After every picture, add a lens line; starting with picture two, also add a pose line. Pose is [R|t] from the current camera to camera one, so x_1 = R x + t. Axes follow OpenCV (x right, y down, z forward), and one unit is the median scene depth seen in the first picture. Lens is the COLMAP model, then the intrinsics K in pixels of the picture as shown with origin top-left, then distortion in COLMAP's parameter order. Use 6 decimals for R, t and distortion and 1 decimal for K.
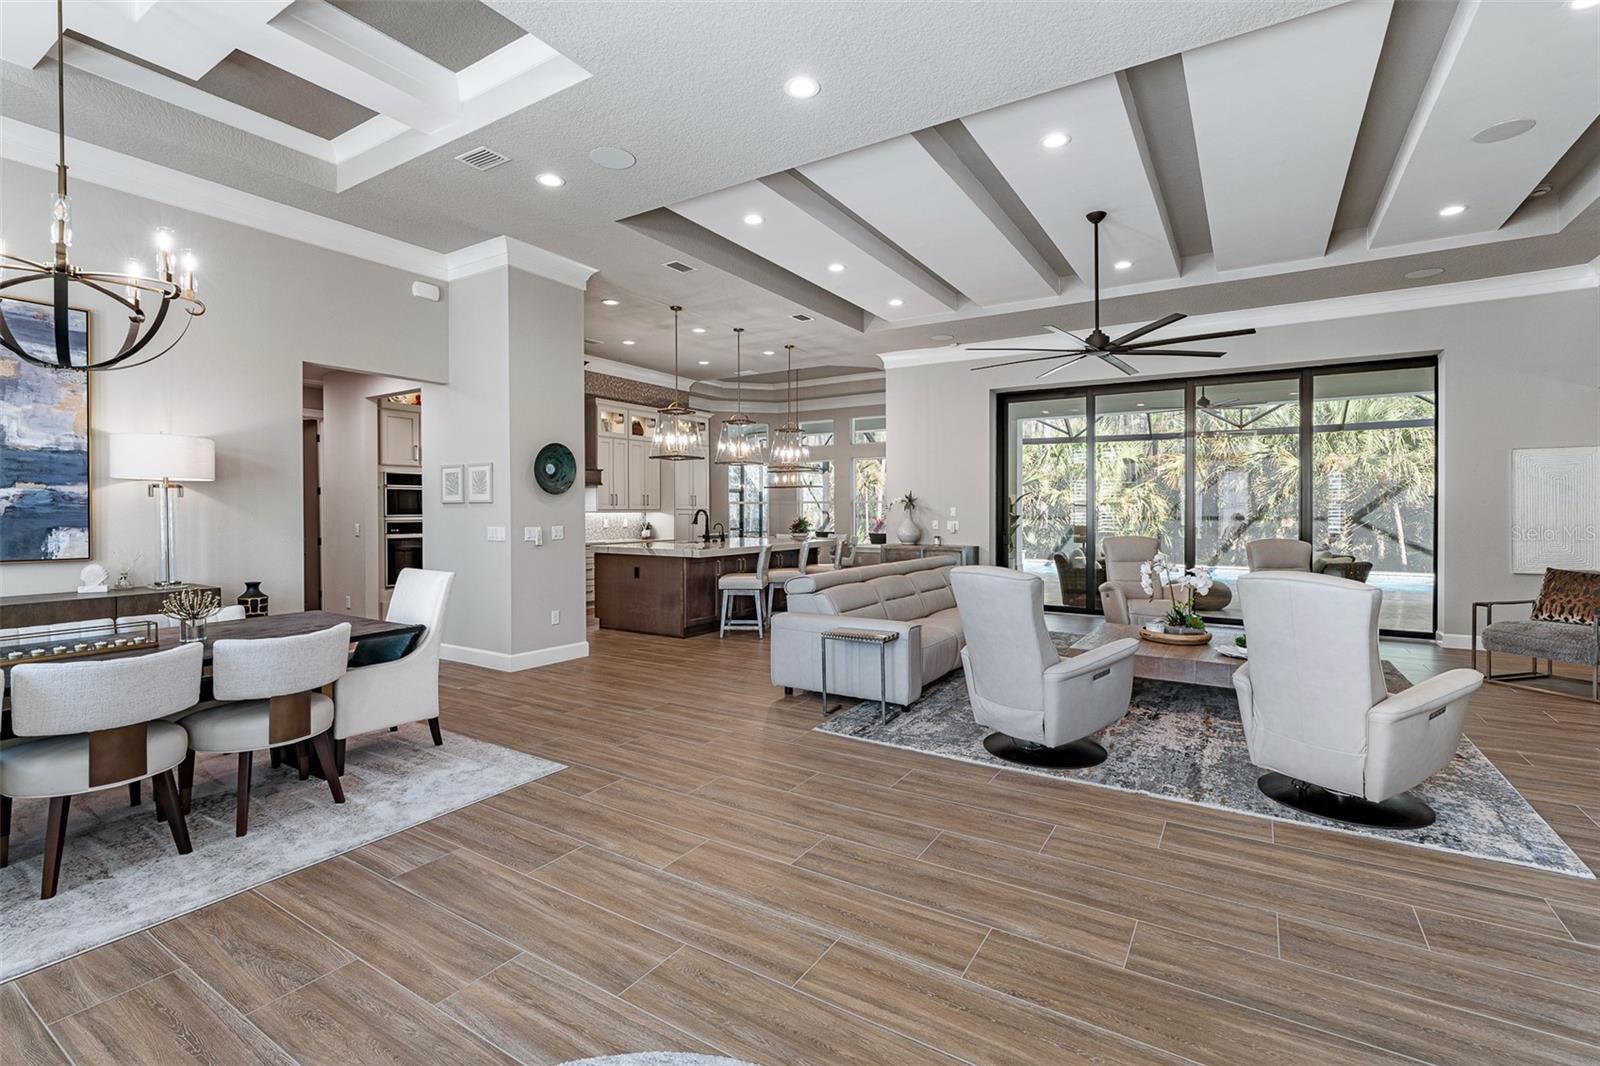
lens RADIAL K [[717.7, 0, 799.8], [0, 717.7, 513.7], [0, 0, 1]] dist [-0.003470, 0.000061]
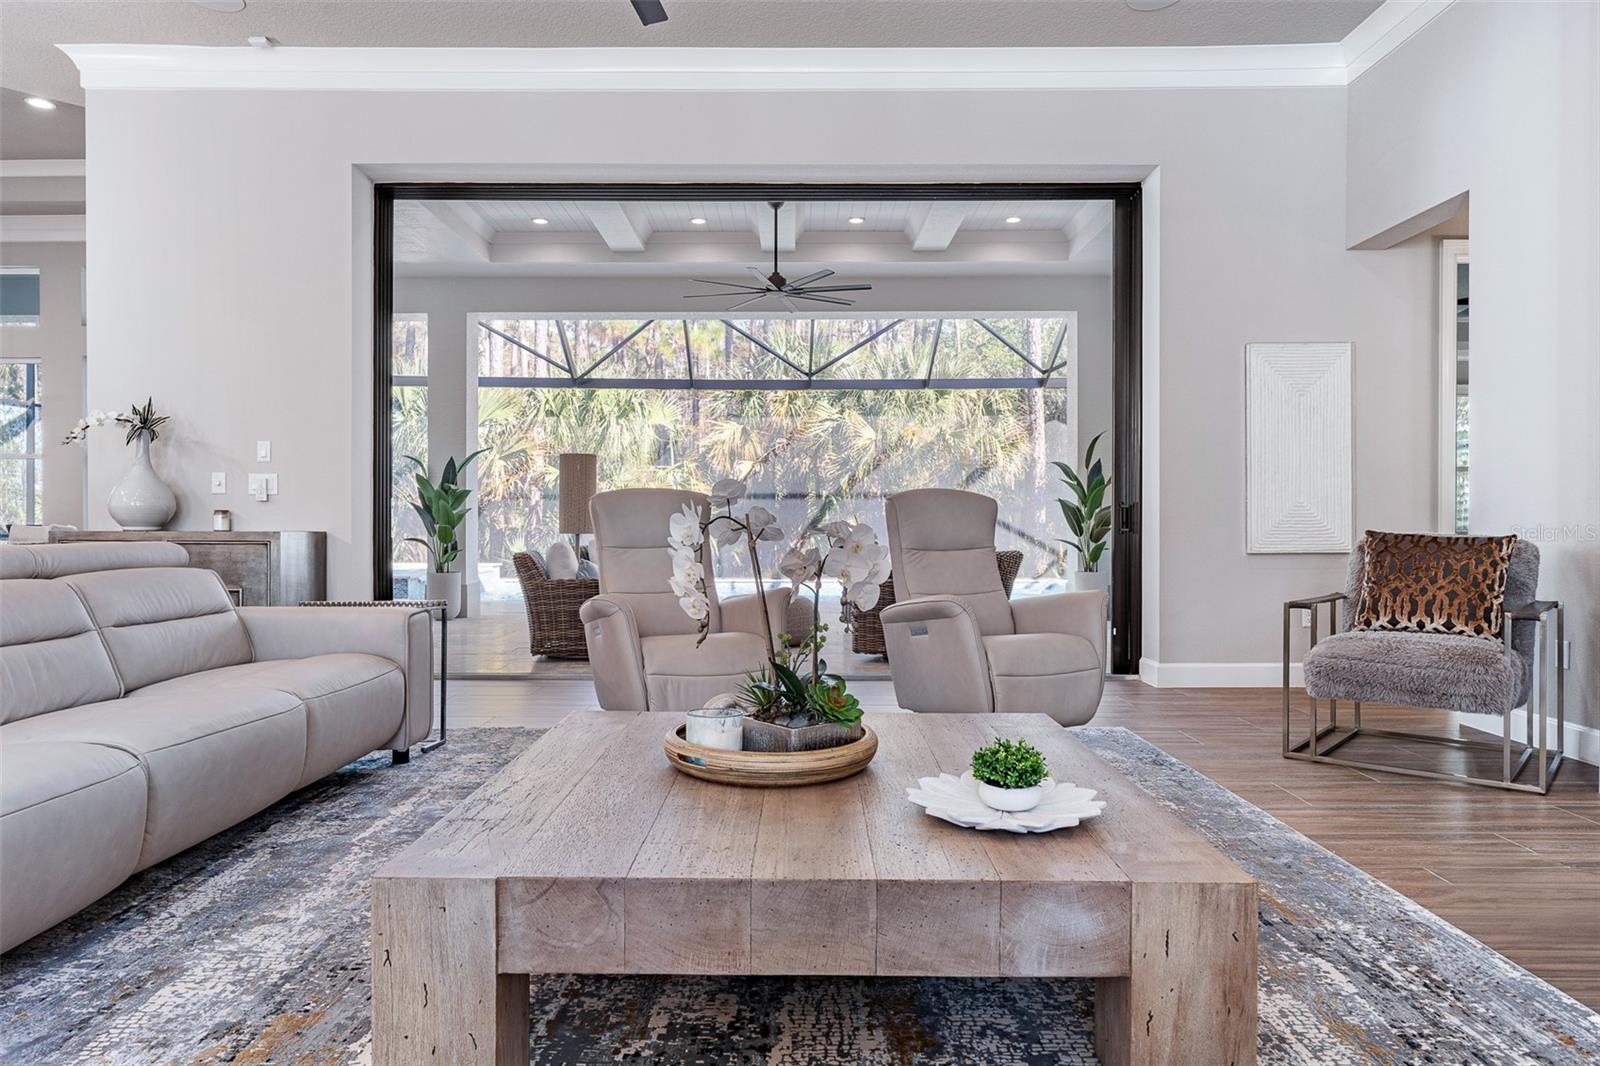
lens RADIAL K [[1004.7, 0, 795.8], [0, 1004.7, 526.8], [0, 0, 1]] dist [-0.005641, 0.000597]
pose [[0.847023, -0.003007, 0.531548, 0.212731], [0.002319, 0.999995, 0.001962, 0.052165], [-0.531551, -0.000429, 0.847026, 0.441447]]
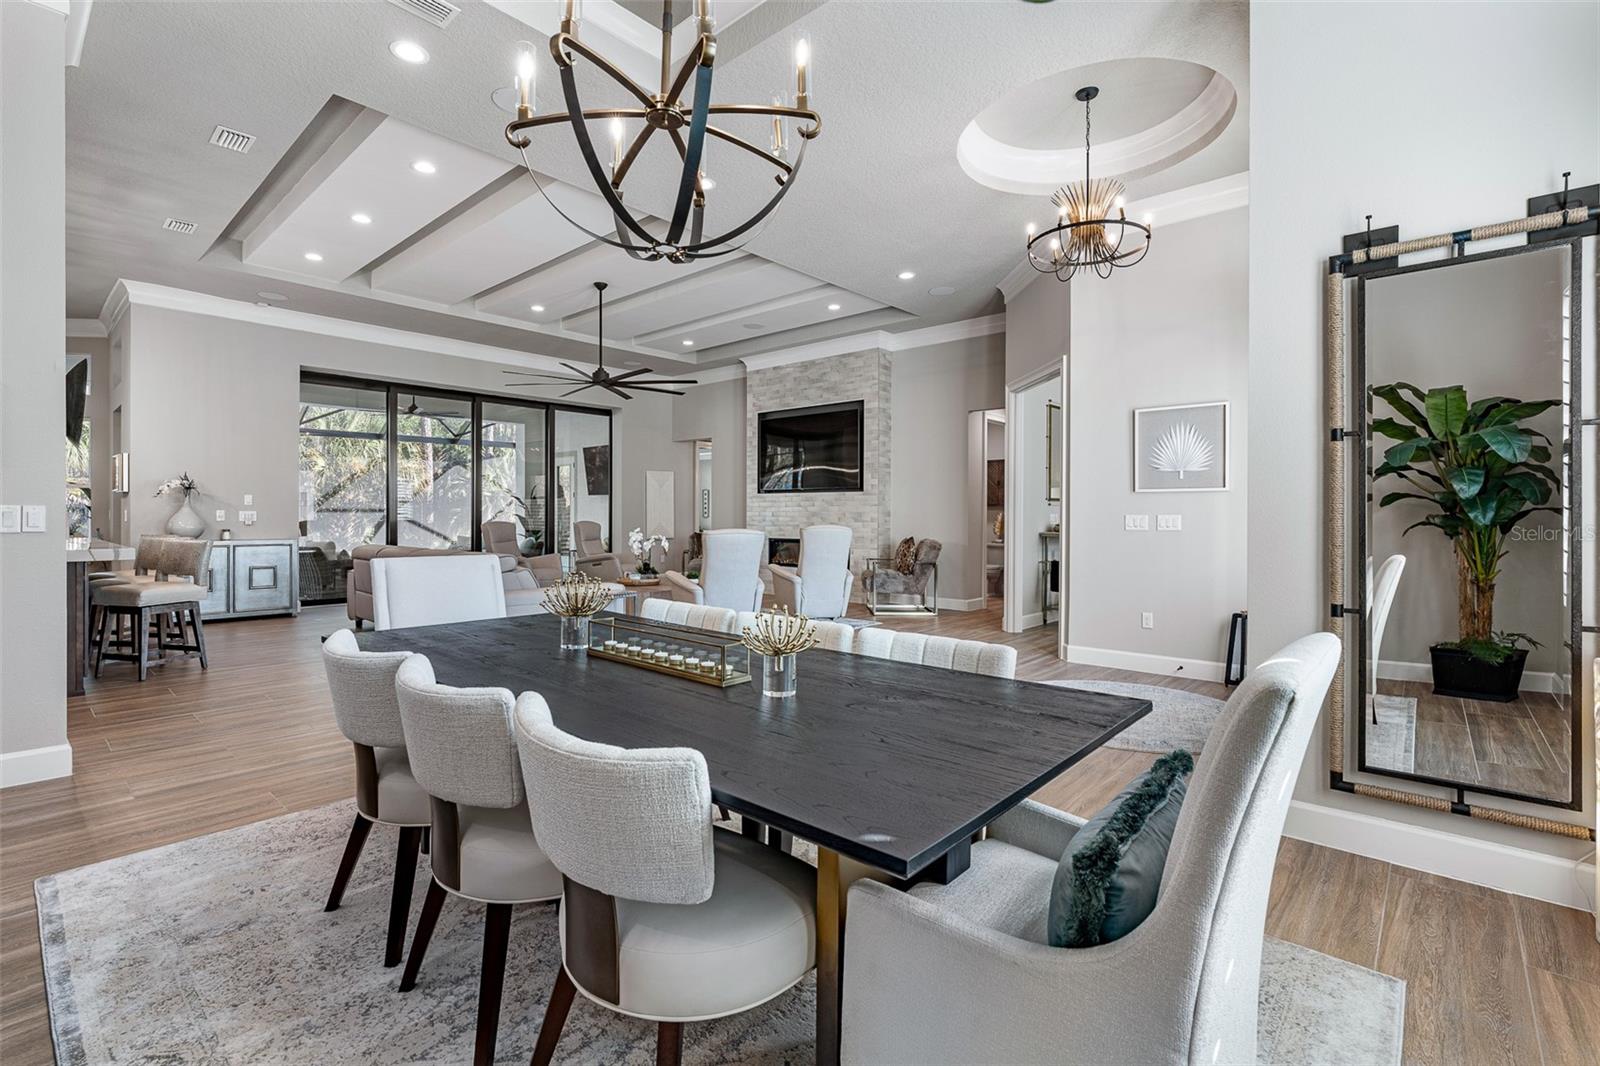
lens RADIAL K [[726.5, 0, 793.6], [0, 726.5, 517.7], [0, 0, 1]] dist [-0.001129, 0.000565]
pose [[0.169620, -0.003528, 0.985503, -0.660281], [0.002564, 0.999992, 0.003139, 0.021667], [-0.985506, 0.001994, 0.169628, 0.291197]]
